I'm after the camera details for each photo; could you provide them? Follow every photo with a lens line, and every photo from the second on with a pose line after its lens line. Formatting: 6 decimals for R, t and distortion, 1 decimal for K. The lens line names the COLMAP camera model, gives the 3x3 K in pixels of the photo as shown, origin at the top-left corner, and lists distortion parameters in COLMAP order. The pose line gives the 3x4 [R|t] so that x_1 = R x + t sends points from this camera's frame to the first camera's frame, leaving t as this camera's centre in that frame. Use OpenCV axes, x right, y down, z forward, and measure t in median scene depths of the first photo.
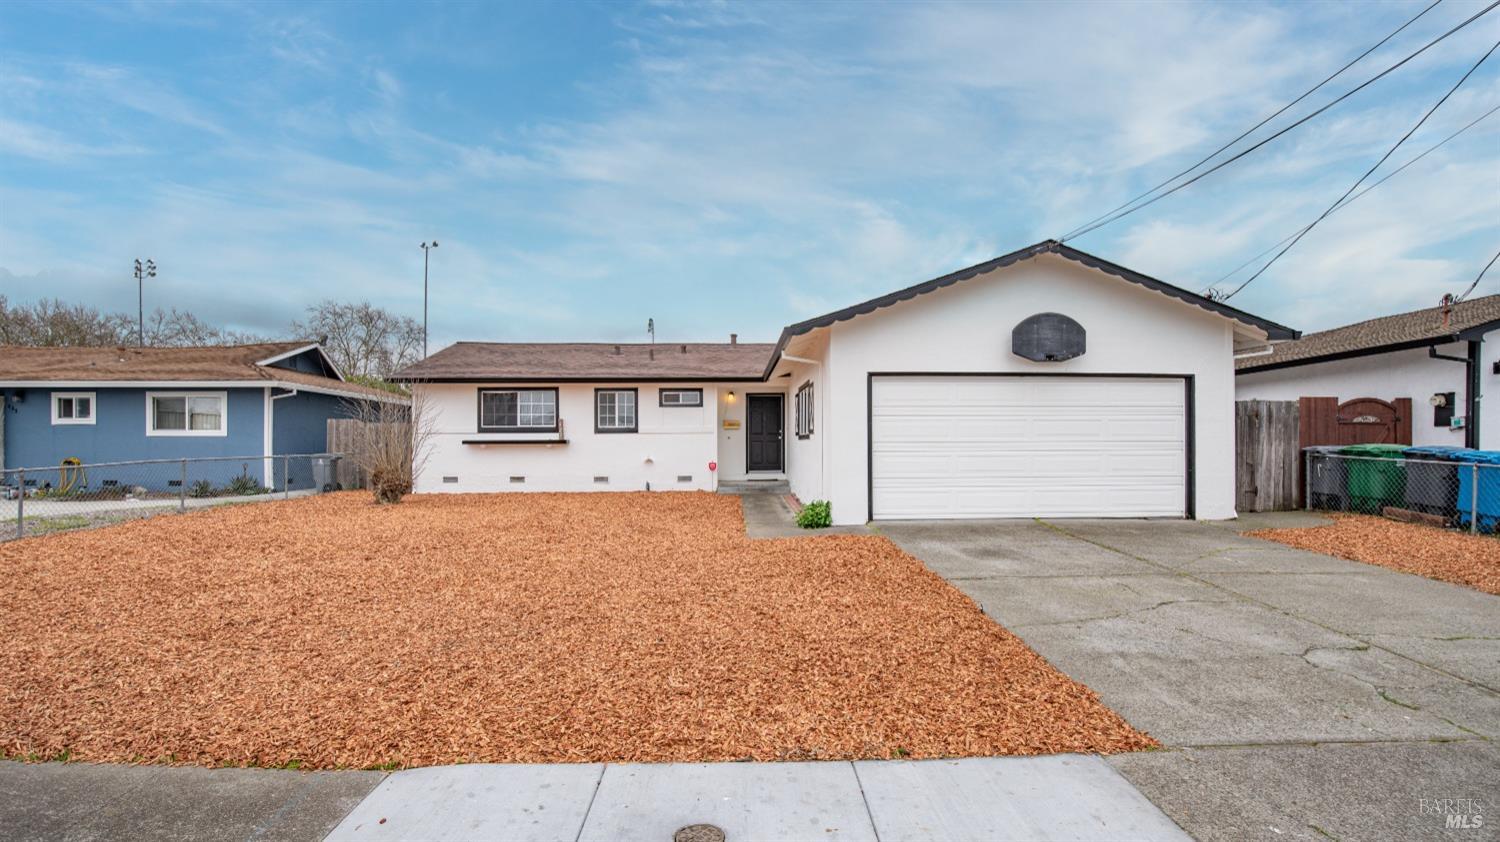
lens RADIAL K [[700.9, 0, 733.5], [0, 700.9, 448.2], [0, 0, 1]] dist [-0.033187, 0.000446]
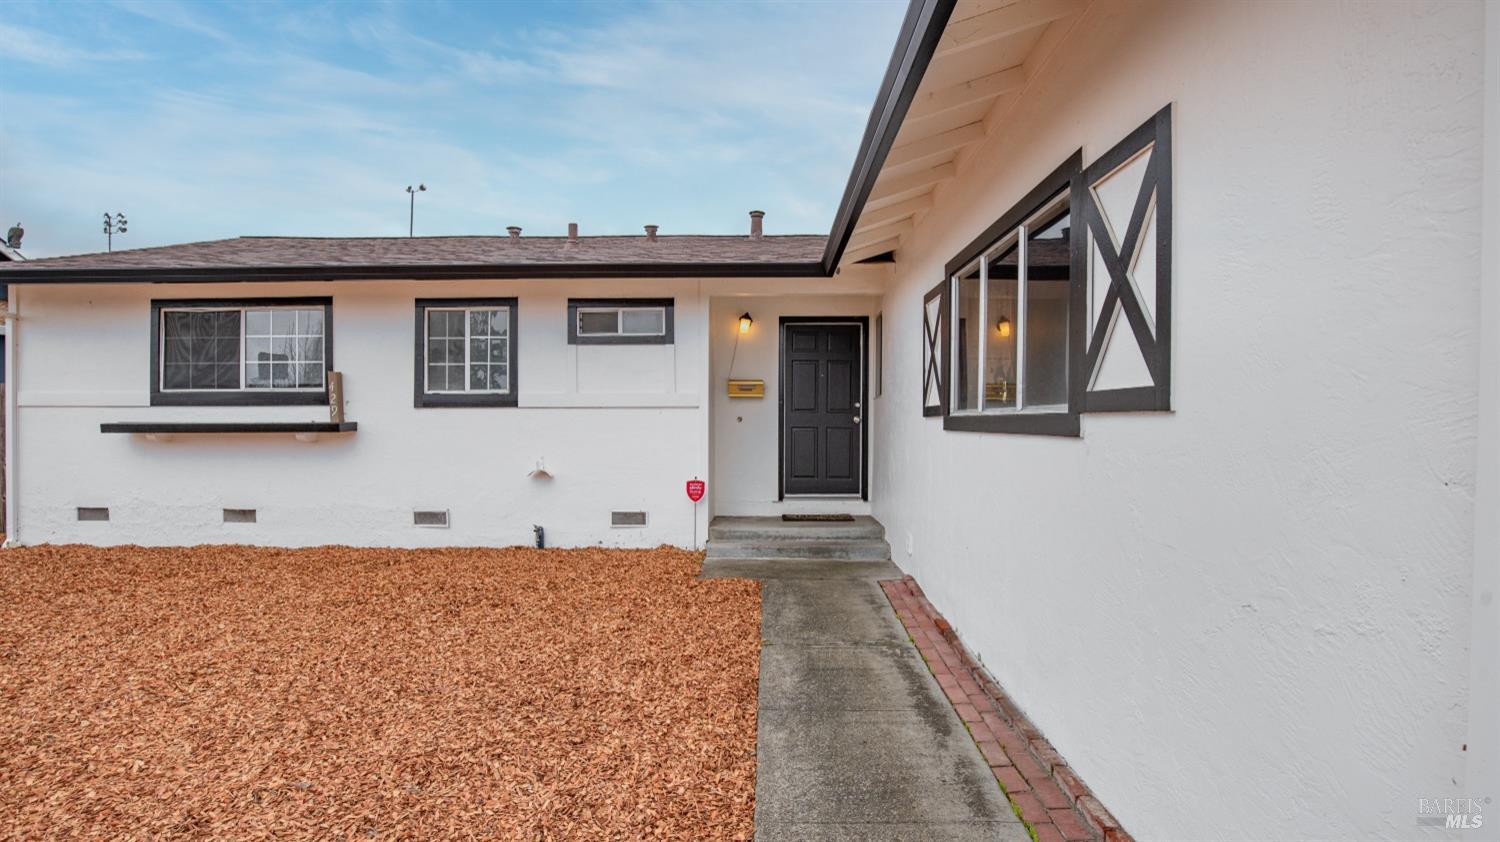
lens RADIAL K [[700.9, 0, 752.3], [0, 700.9, 431.8], [0, 0, 1]] dist [-0.033187, 0.000446]
pose [[0.999676, 0.005524, -0.024841, 0.012698], [-0.005230, 0.999916, 0.011890, -0.012619], [0.024904, -0.011756, 0.999621, 0.591973]]
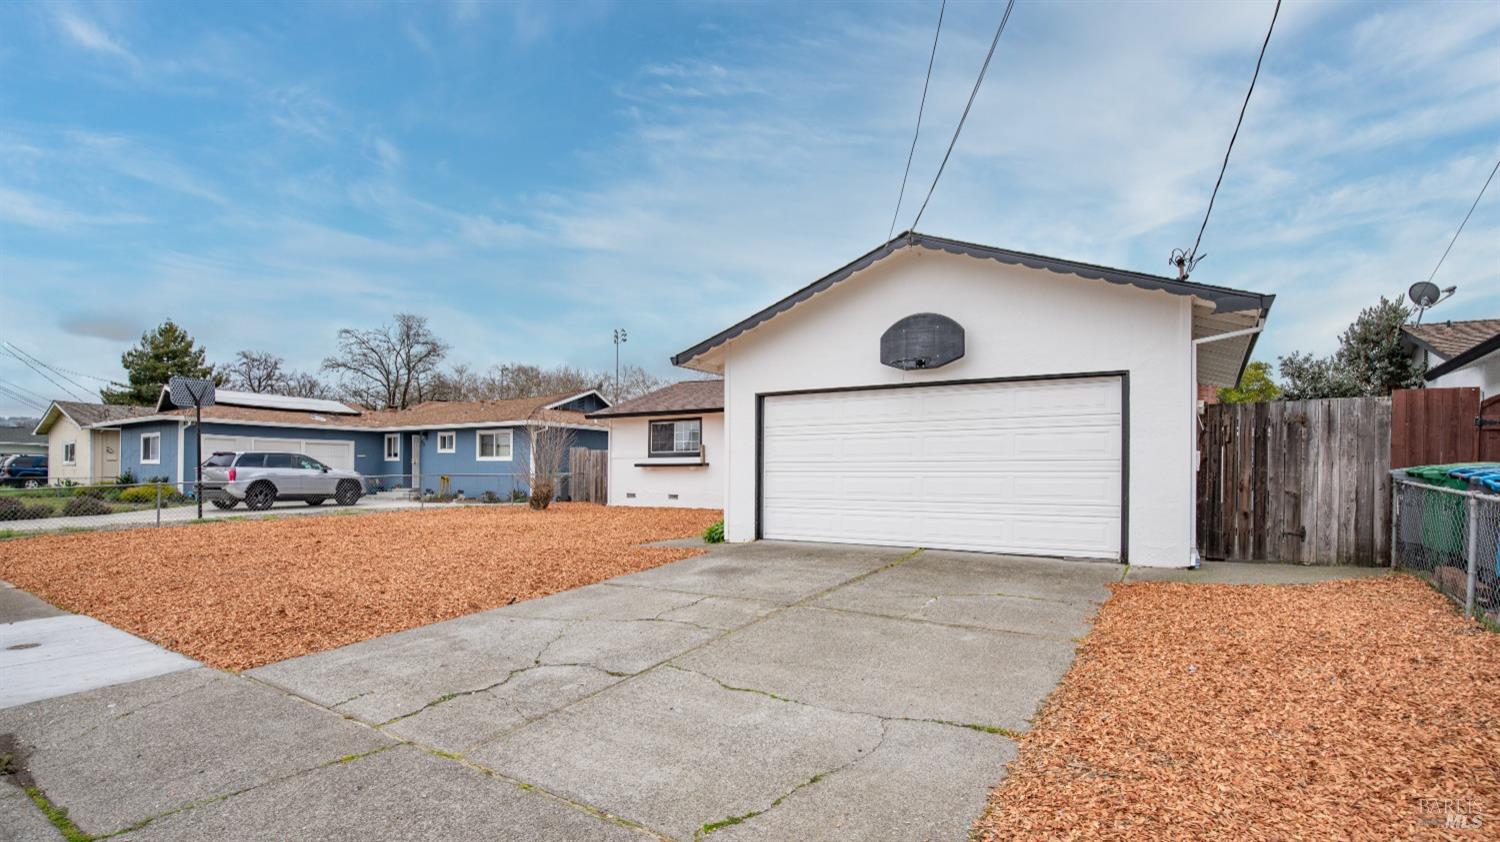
lens RADIAL K [[700.9, 0, 741.5], [0, 700.9, 474.0], [0, 0, 1]] dist [-0.033187, 0.000446]
pose [[0.826136, 0.007404, -0.563423, 0.453556], [-0.009159, 0.999958, -0.000289, 0.005845], [0.563397, 0.005399, 0.826169, 0.087333]]
